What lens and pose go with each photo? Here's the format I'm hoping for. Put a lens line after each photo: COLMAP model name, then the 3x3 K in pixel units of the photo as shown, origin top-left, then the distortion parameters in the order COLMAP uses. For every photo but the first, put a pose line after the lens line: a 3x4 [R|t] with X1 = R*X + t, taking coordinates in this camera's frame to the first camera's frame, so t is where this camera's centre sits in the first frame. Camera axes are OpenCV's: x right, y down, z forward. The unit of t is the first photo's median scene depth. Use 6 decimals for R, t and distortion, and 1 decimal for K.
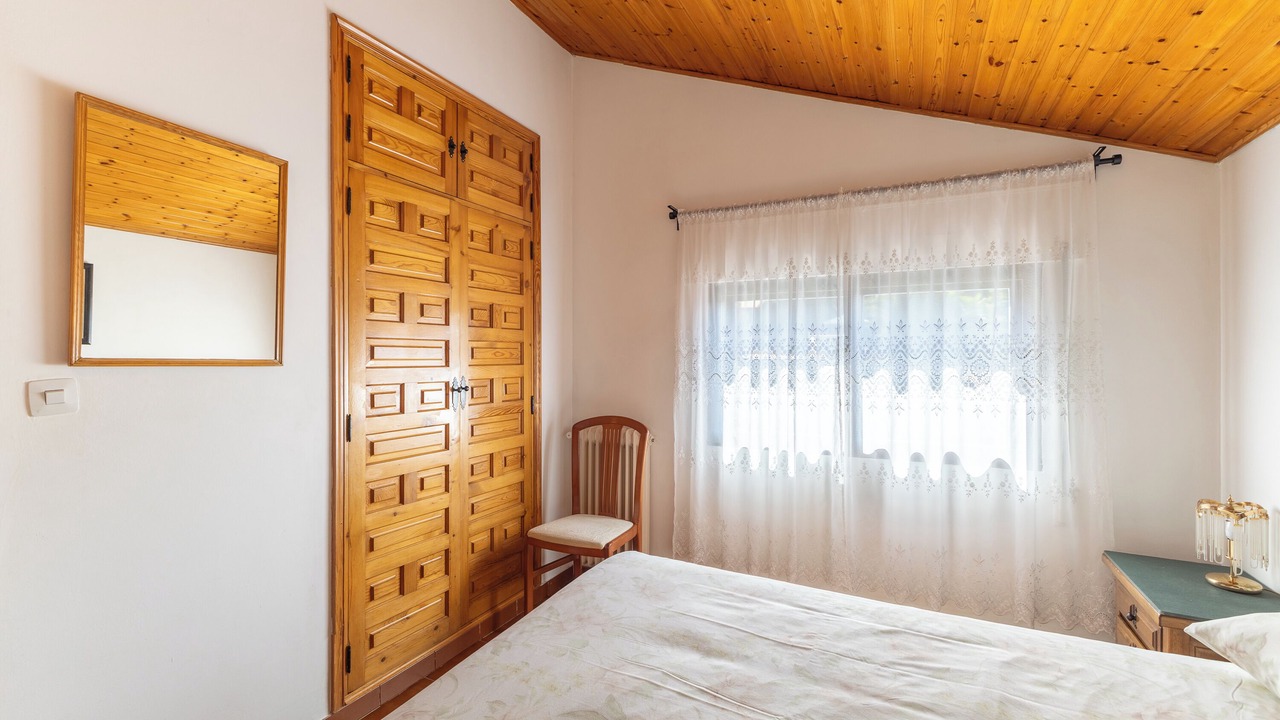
lens RADIAL K [[546.7, 0, 638.4], [0, 546.7, 355.1], [0, 0, 1]] dist [0.001577, -0.000015]
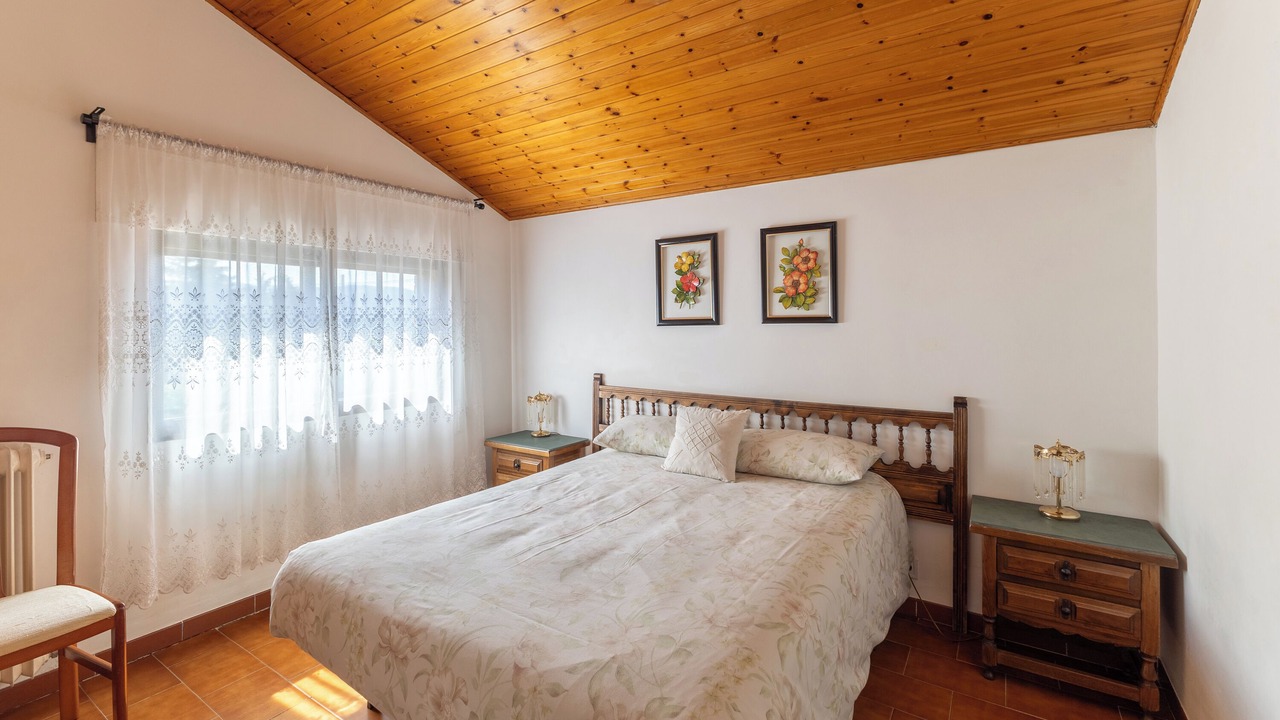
lens RADIAL K [[555.1, 0, 642.8], [0, 555.1, 326.7], [0, 0, 1]] dist [0.002489, 0.000405]
pose [[0.105780, -0.006447, 0.994369, -0.677158], [0.007453, 0.999956, 0.005691, 0.005486], [-0.994362, 0.006809, 0.105824, 0.291141]]
